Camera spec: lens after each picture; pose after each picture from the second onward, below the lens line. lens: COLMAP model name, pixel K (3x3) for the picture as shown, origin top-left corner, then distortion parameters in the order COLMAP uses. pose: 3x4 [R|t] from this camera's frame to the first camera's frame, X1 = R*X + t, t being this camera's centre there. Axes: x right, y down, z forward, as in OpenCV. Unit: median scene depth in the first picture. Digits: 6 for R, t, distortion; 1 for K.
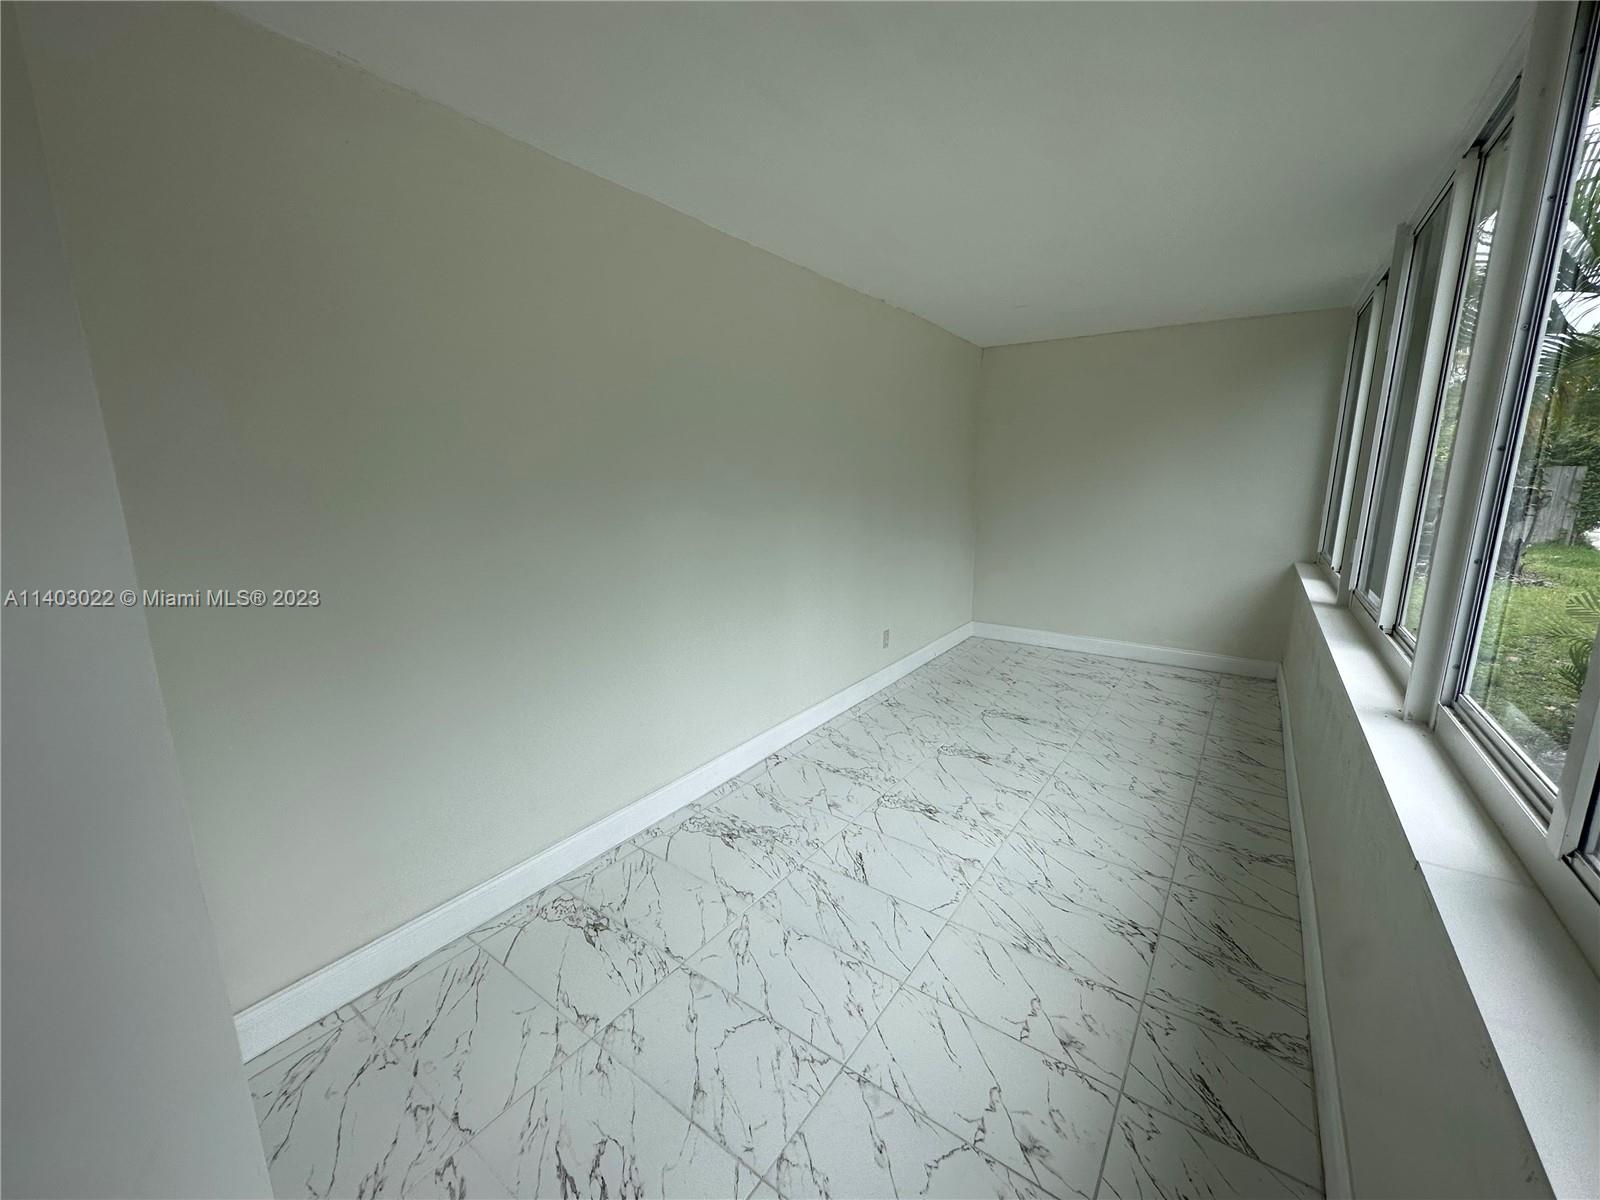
lens RADIAL K [[639.0, 0, 789.2], [0, 639.0, 592.3], [0, 0, 1]] dist [-0.002271, 0.000621]
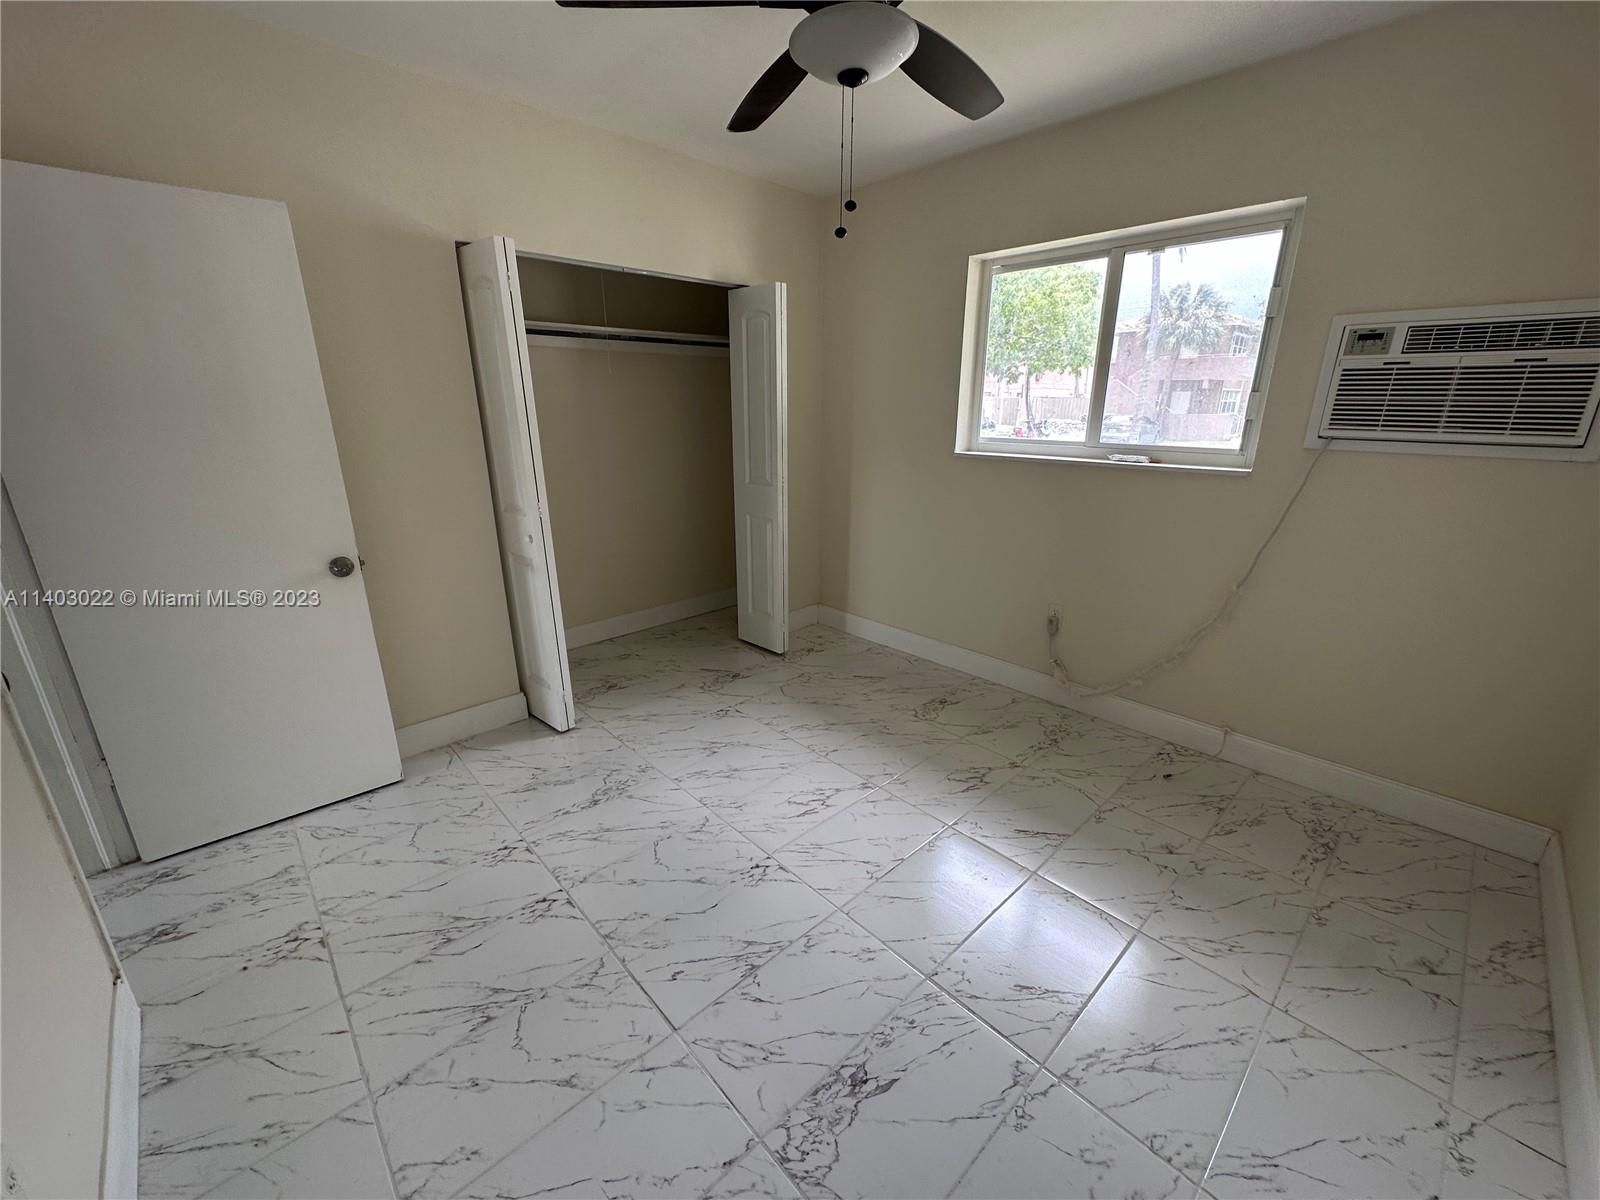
lens RADIAL K [[639.0, 0, 793.1], [0, 639.0, 602.6], [0, 0, 1]] dist [-0.002271, 0.000621]
pose [[0.201194, -0.294880, 0.934113, -1.054332], [0.190171, 0.947227, 0.258060, -0.203920], [-0.960914, 0.125721, 0.246654, 1.251139]]
